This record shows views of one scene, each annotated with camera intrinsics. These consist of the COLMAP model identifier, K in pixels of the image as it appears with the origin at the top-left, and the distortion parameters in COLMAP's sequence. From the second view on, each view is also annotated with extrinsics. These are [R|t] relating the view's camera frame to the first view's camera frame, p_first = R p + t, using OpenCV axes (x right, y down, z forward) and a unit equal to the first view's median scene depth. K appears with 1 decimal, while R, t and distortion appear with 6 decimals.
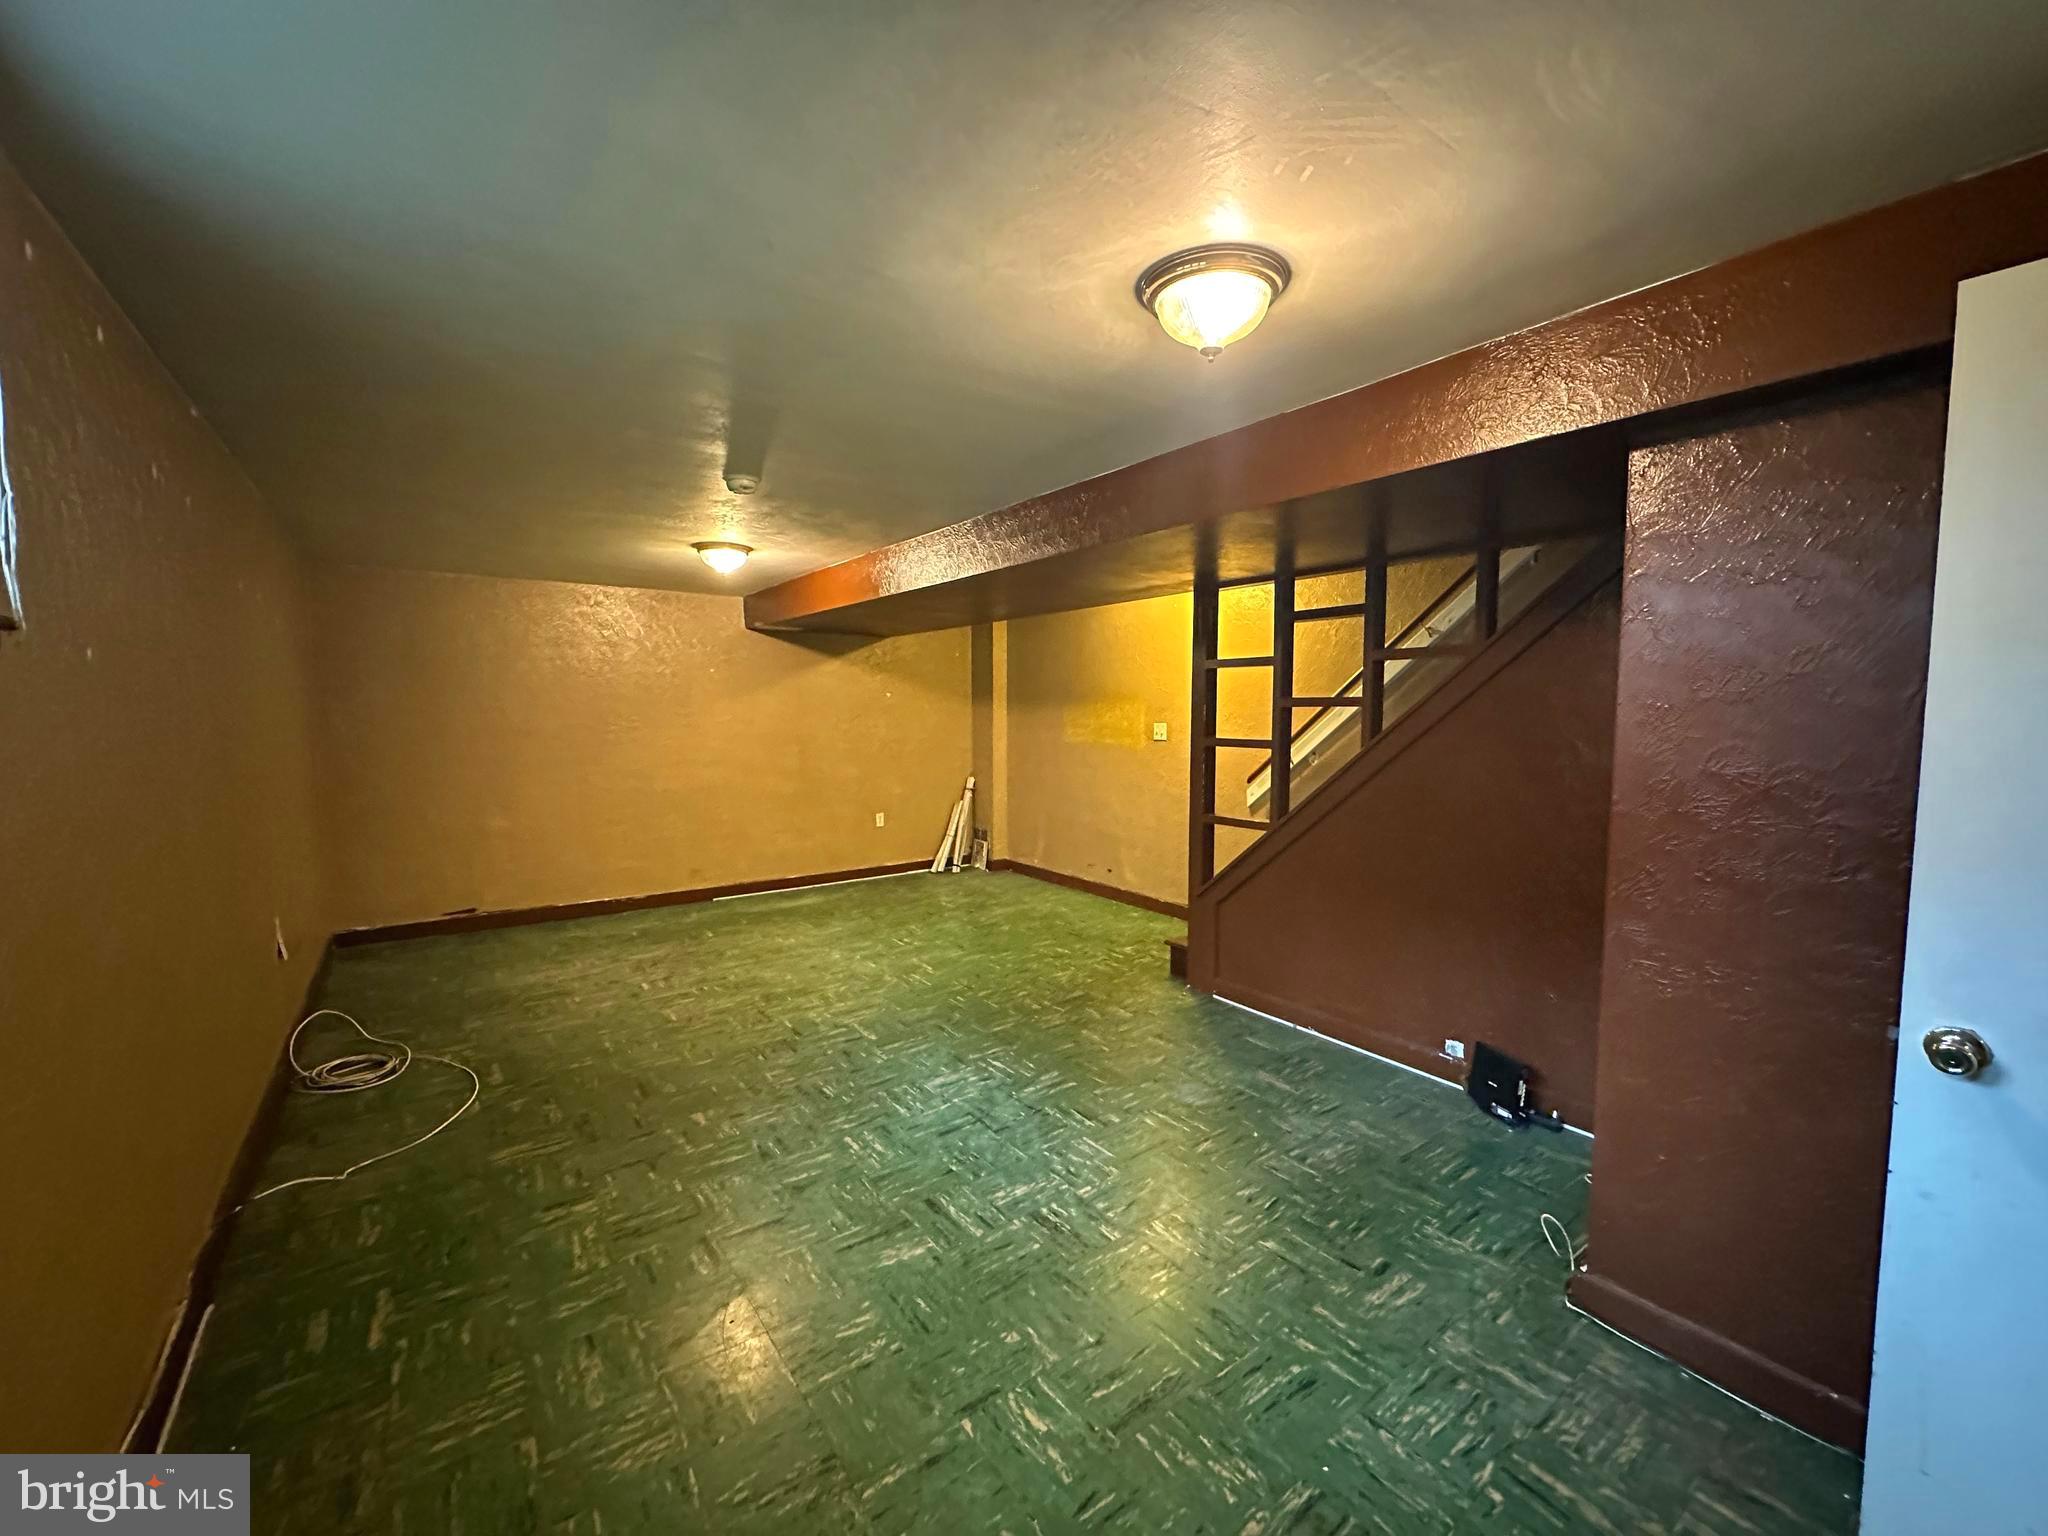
lens RADIAL K [[814.4, 0, 1024.0], [0, 814.4, 768.0], [0, 0, 1]] dist [-0.002328, -0.000051]
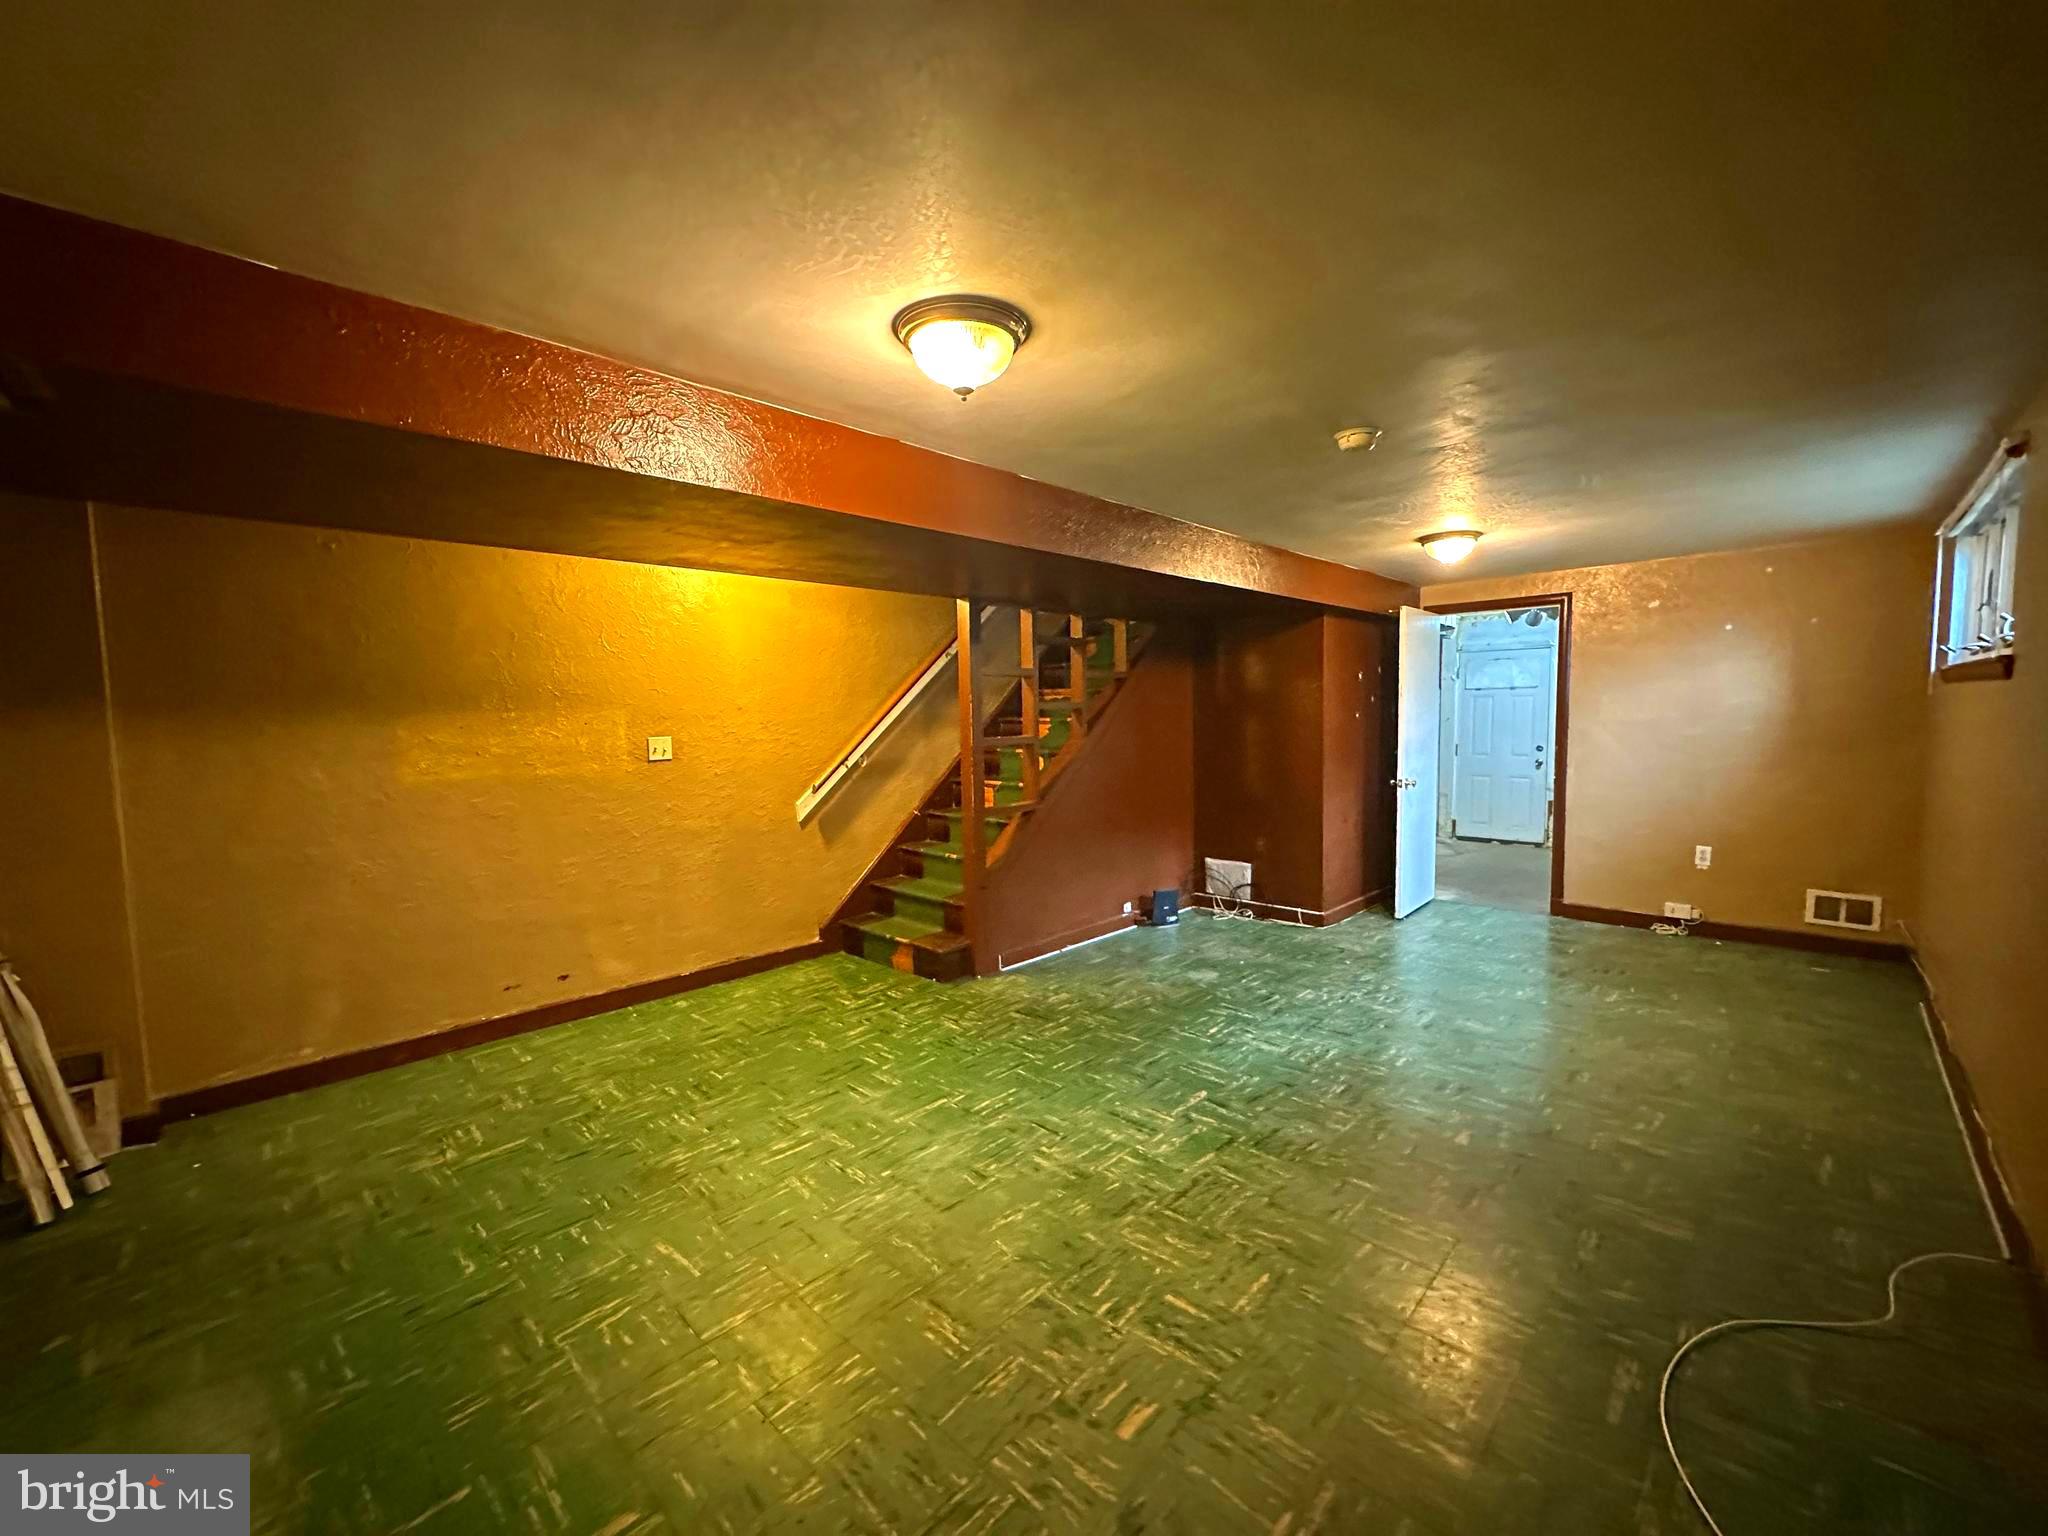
lens RADIAL K [[814.4, 0, 1024.0], [0, 814.4, 768.0], [0, 0, 1]] dist [-0.002328, -0.000051]
pose [[-0.163808, -0.068470, 0.984113, -0.900096], [0.087598, 0.992638, 0.083644, -0.089189], [-0.982595, 0.099908, -0.156604, 1.188481]]
